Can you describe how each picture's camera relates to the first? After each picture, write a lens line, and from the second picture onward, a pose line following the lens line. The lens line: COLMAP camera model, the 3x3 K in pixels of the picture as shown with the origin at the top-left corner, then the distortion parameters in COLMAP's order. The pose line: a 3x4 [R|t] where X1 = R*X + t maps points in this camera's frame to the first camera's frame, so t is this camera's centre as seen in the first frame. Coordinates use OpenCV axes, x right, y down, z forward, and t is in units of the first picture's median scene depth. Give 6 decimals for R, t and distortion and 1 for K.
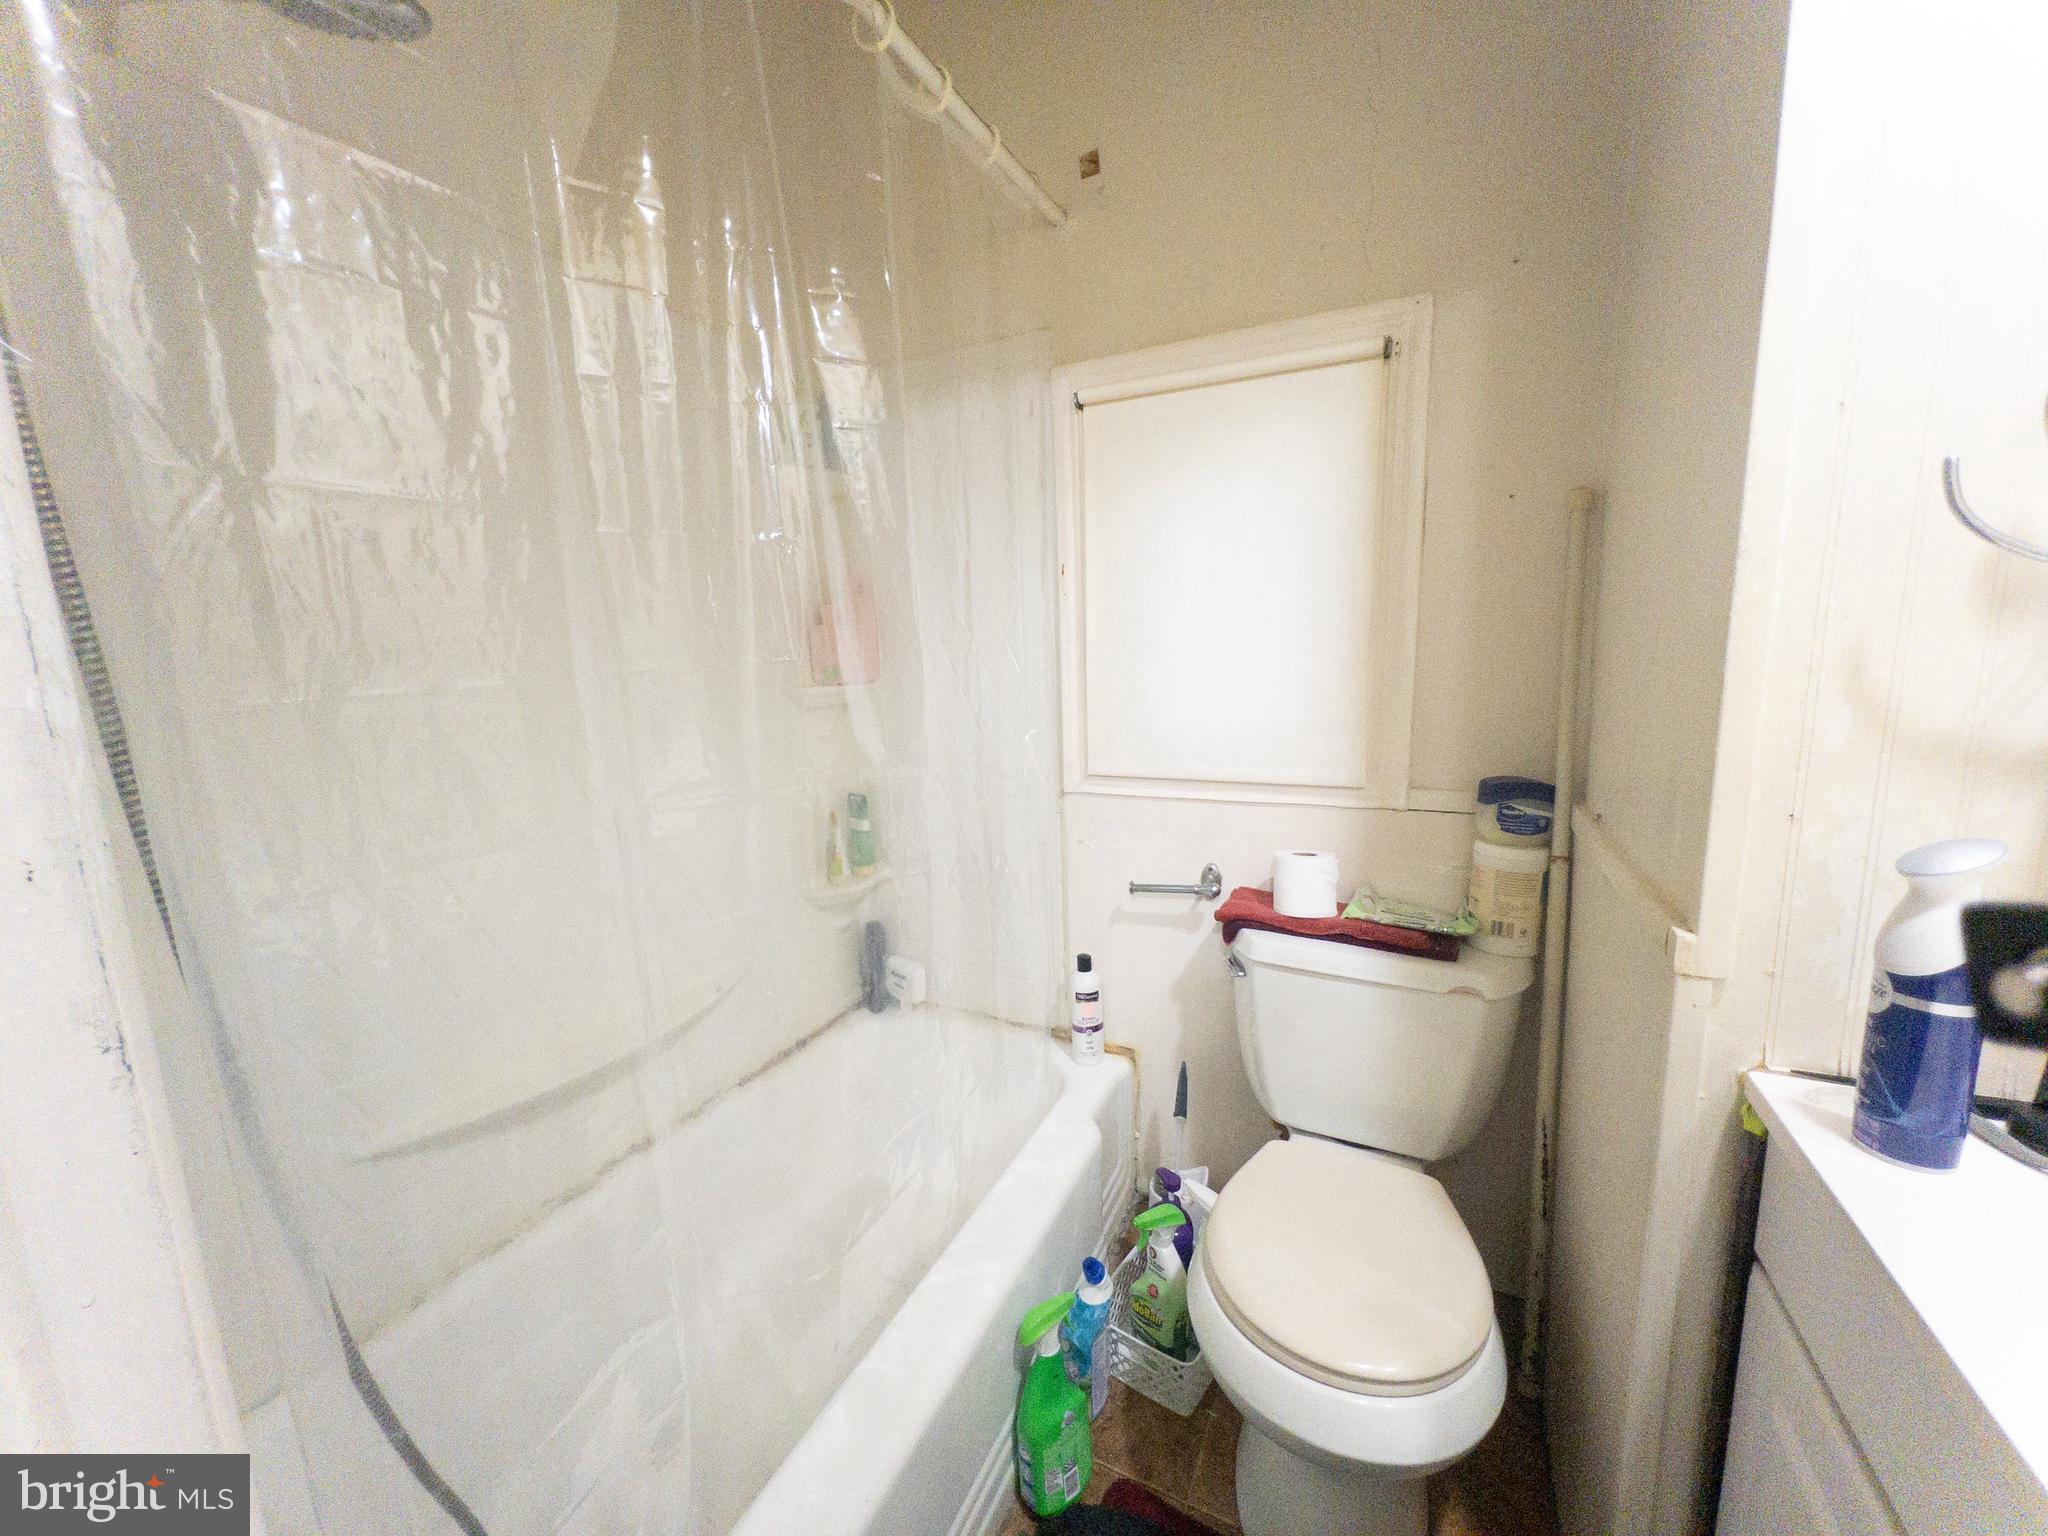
lens RADIAL K [[813.5, 0, 1023.4], [0, 813.5, 769.9], [0, 0, 1]] dist [0.003417, 0.000856]
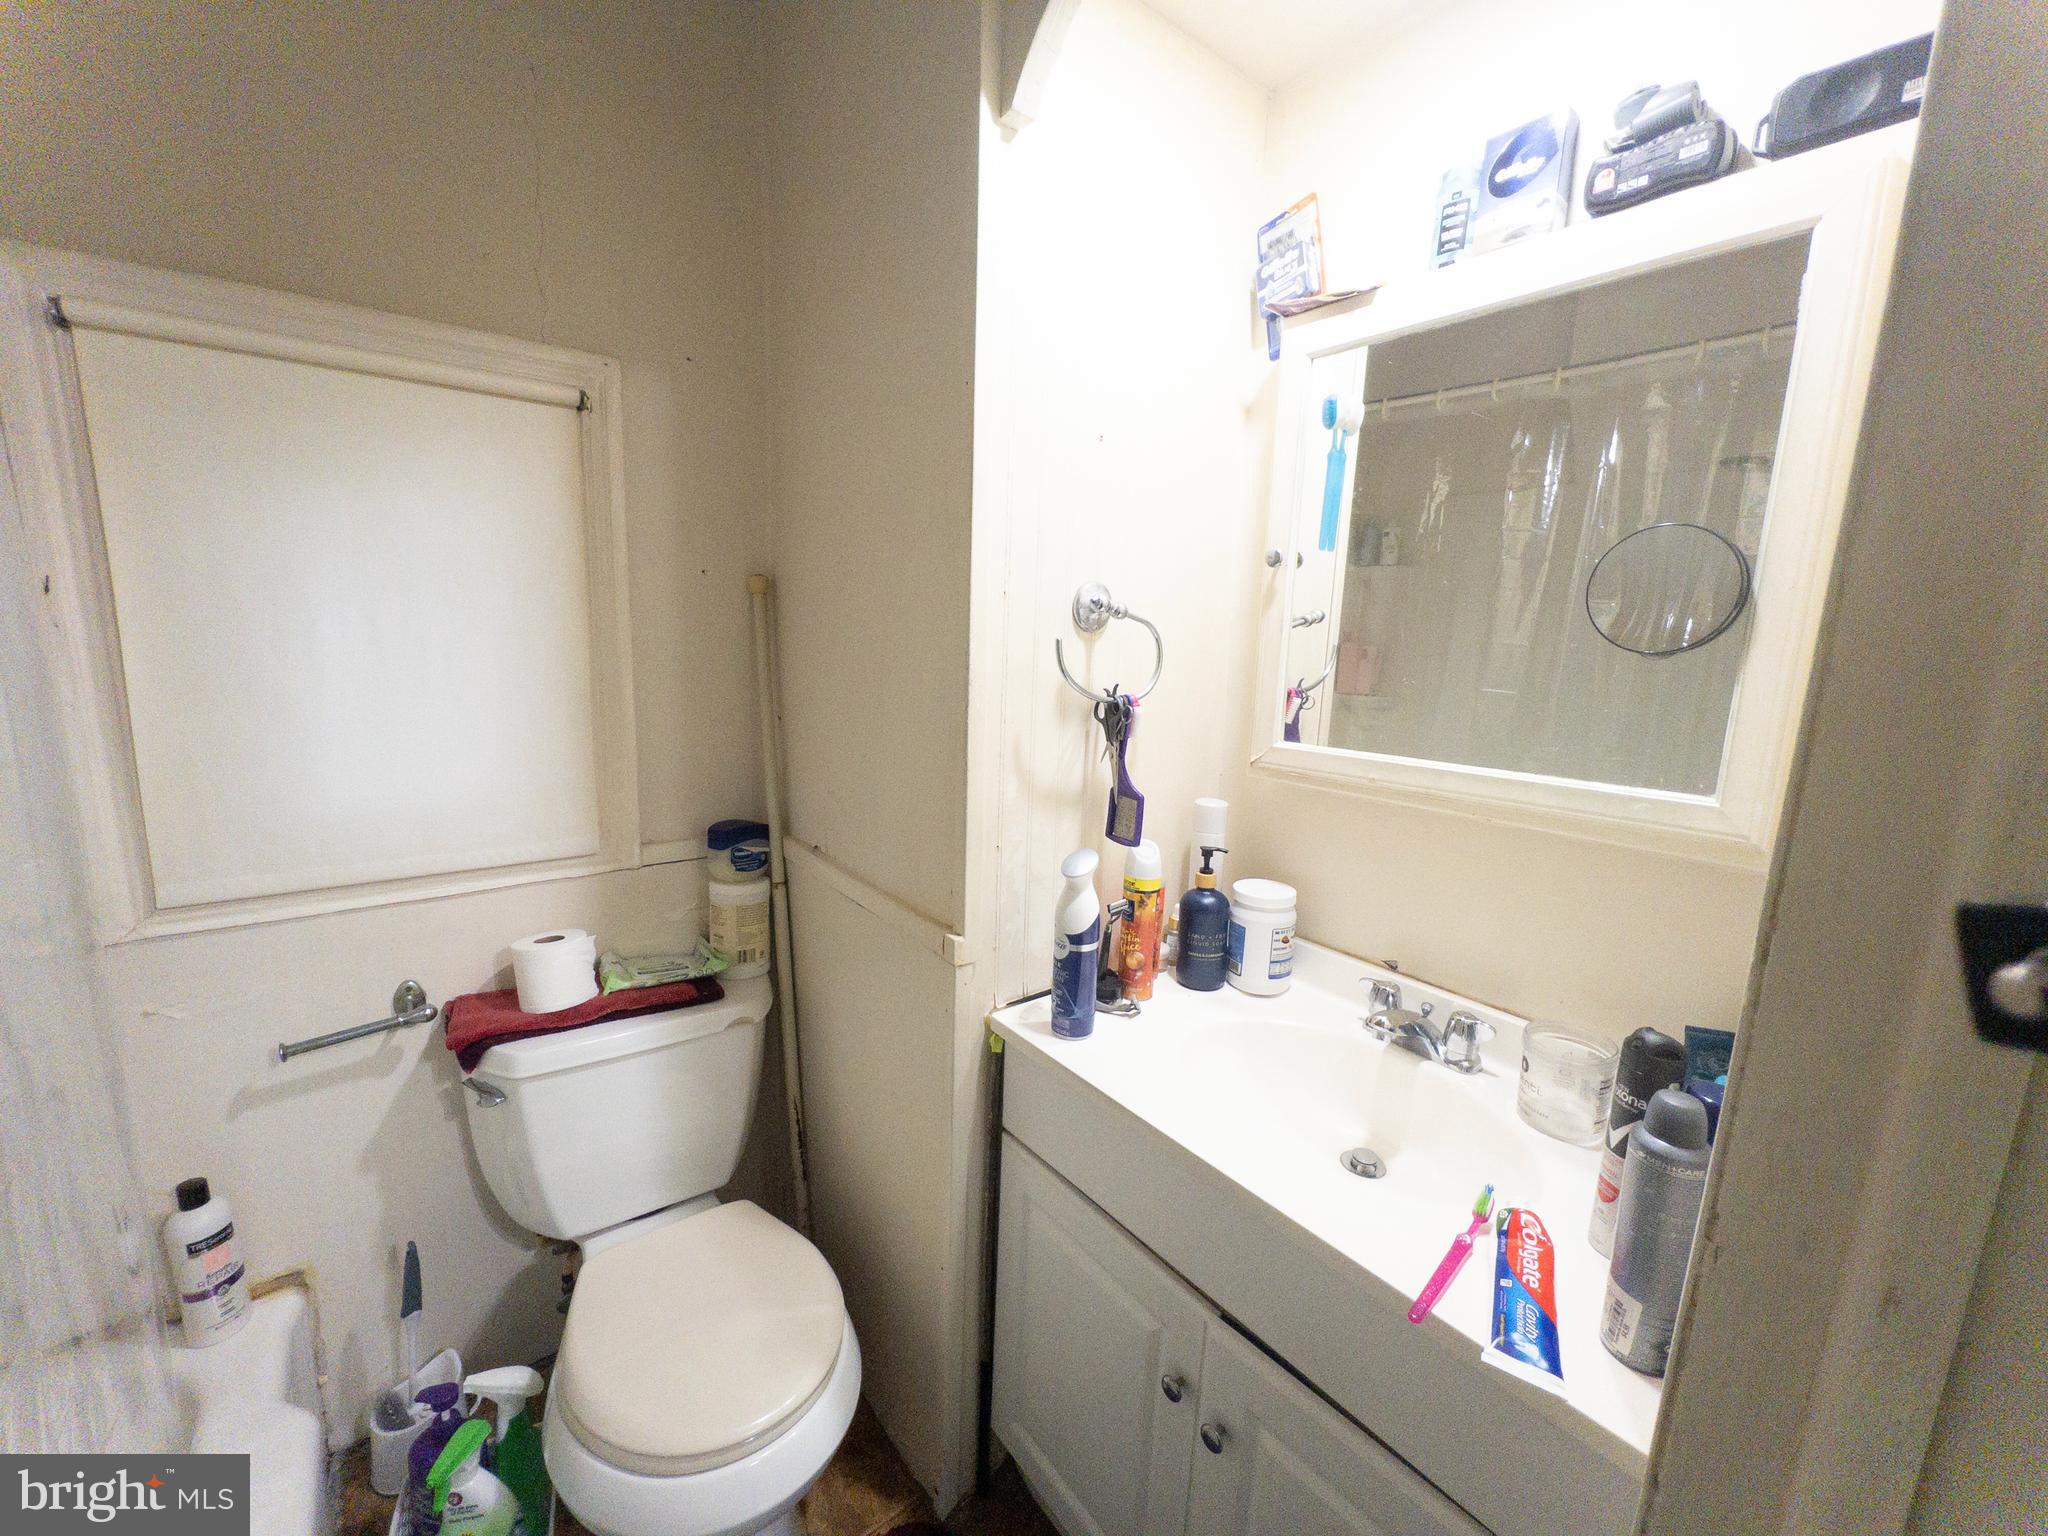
lens RADIAL K [[813.5, 0, 1020.4], [0, 813.5, 776.0], [0, 0, 1]] dist [0.003417, 0.000856]
pose [[0.457926, -0.111767, 0.881936, -0.206590], [0.099461, 0.992278, 0.074107, -0.098148], [-0.883409, 0.053782, 0.465506, 0.119913]]
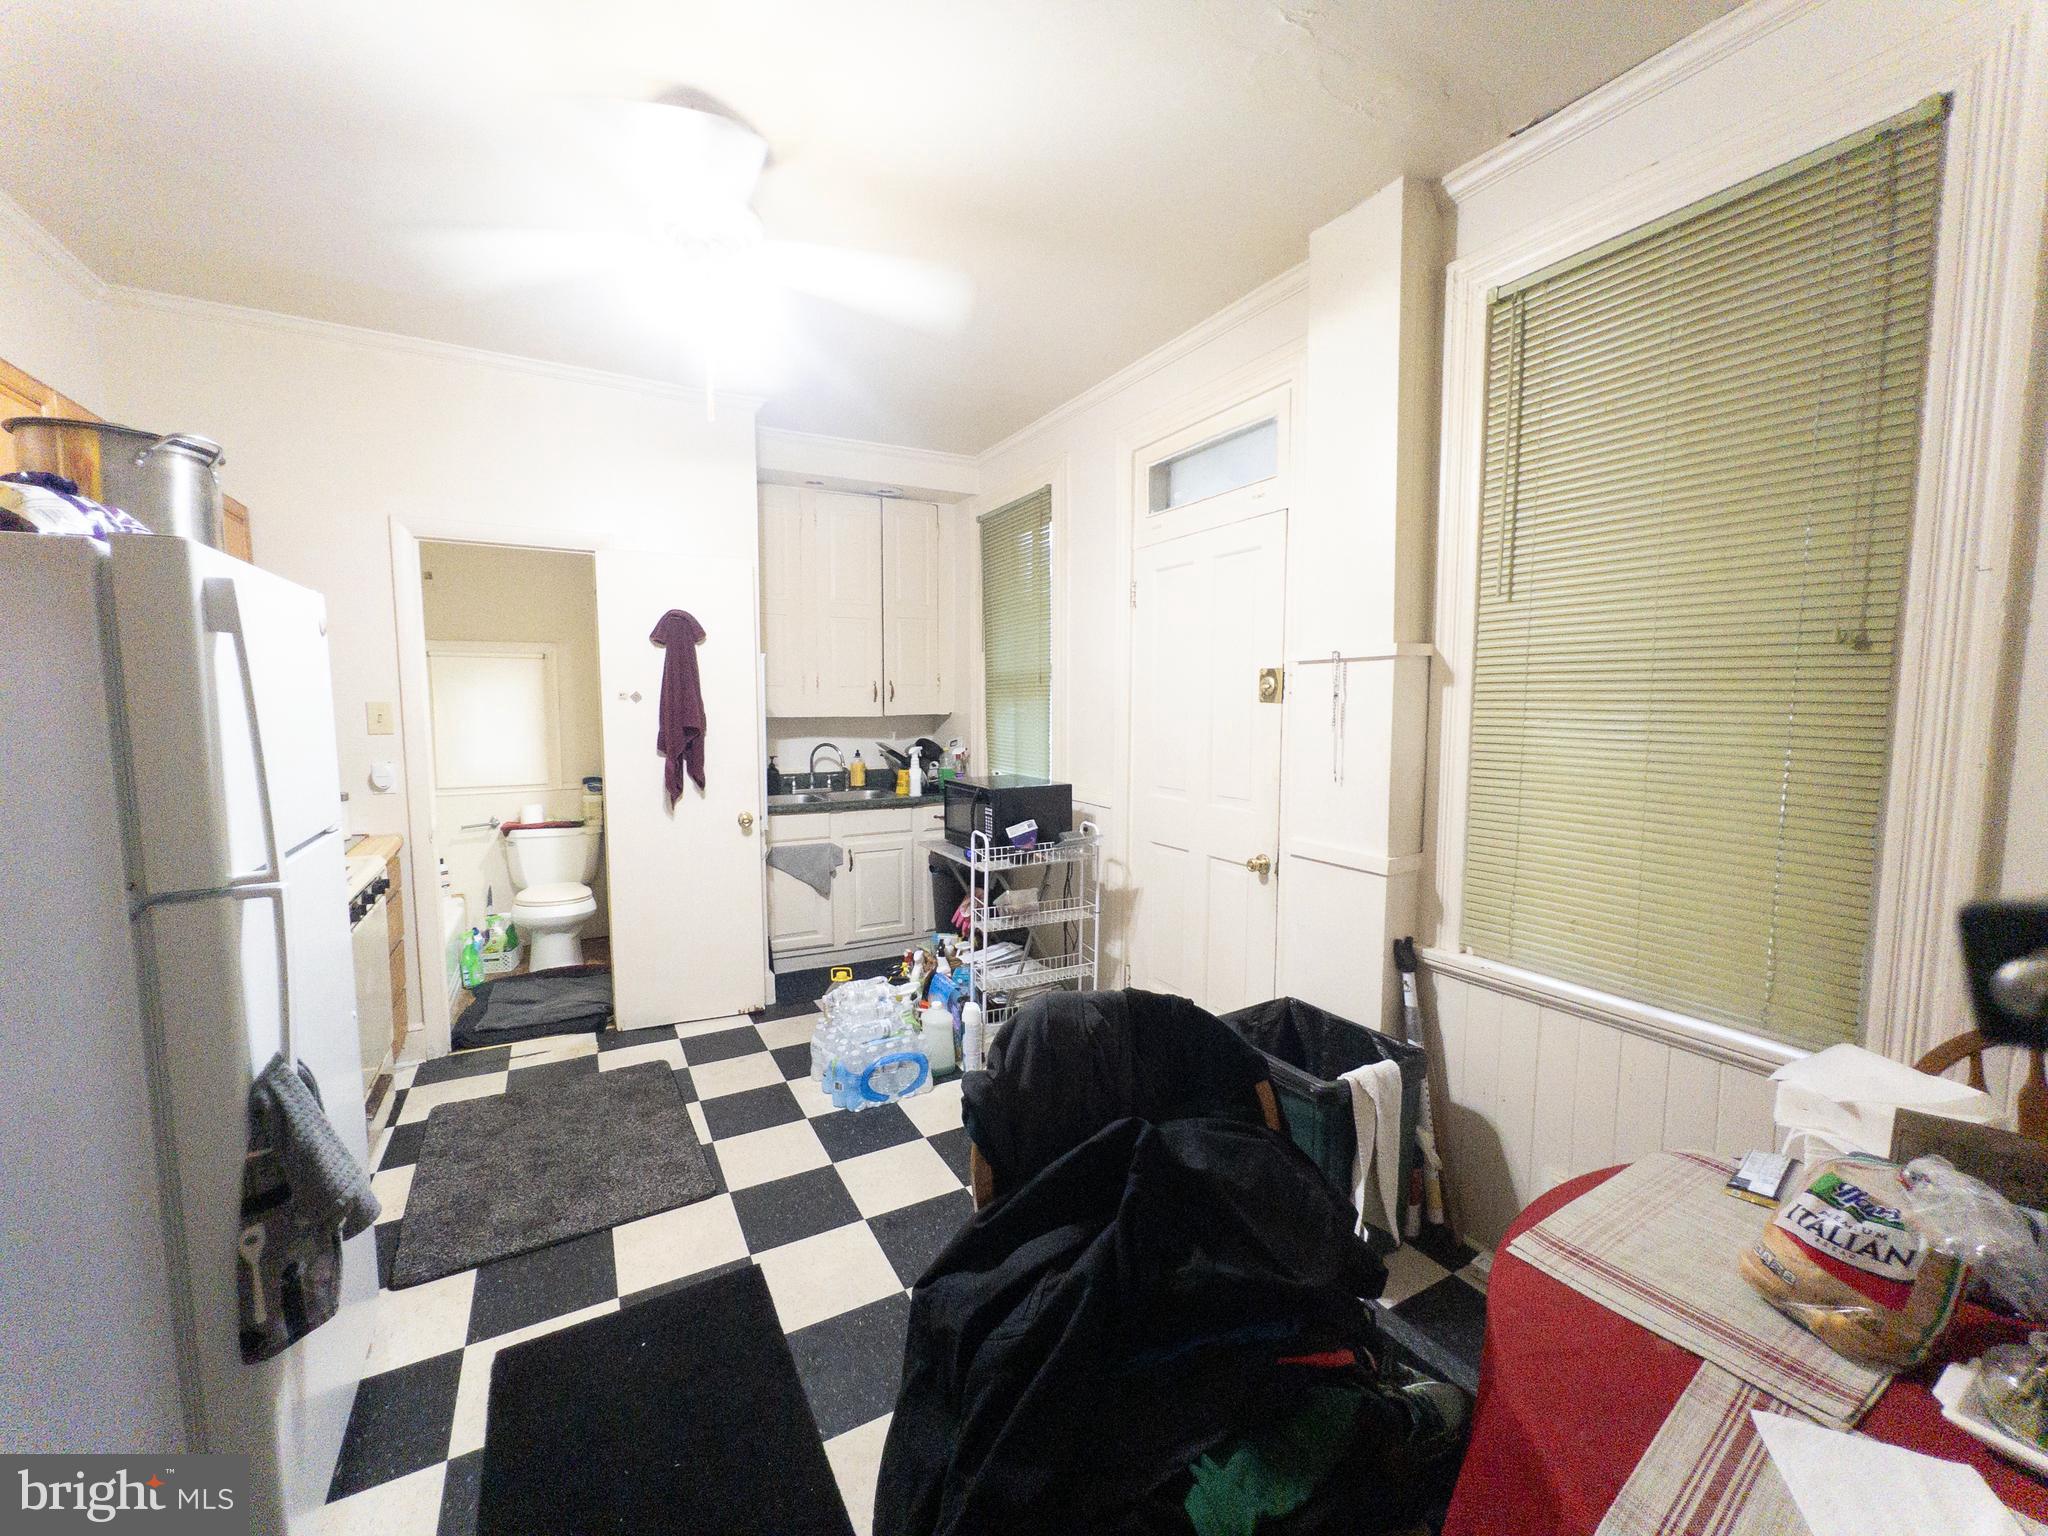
lens RADIAL K [[813.5, 0, 1006.7], [0, 813.5, 758.2], [0, 0, 1]] dist [0.003417, 0.000856]
pose [[0.591593, -0.038456, 0.805319, -1.207932], [0.112279, 0.993058, -0.035060, 0.262465], [-0.798380, 0.111162, 0.591804, -2.603305]]
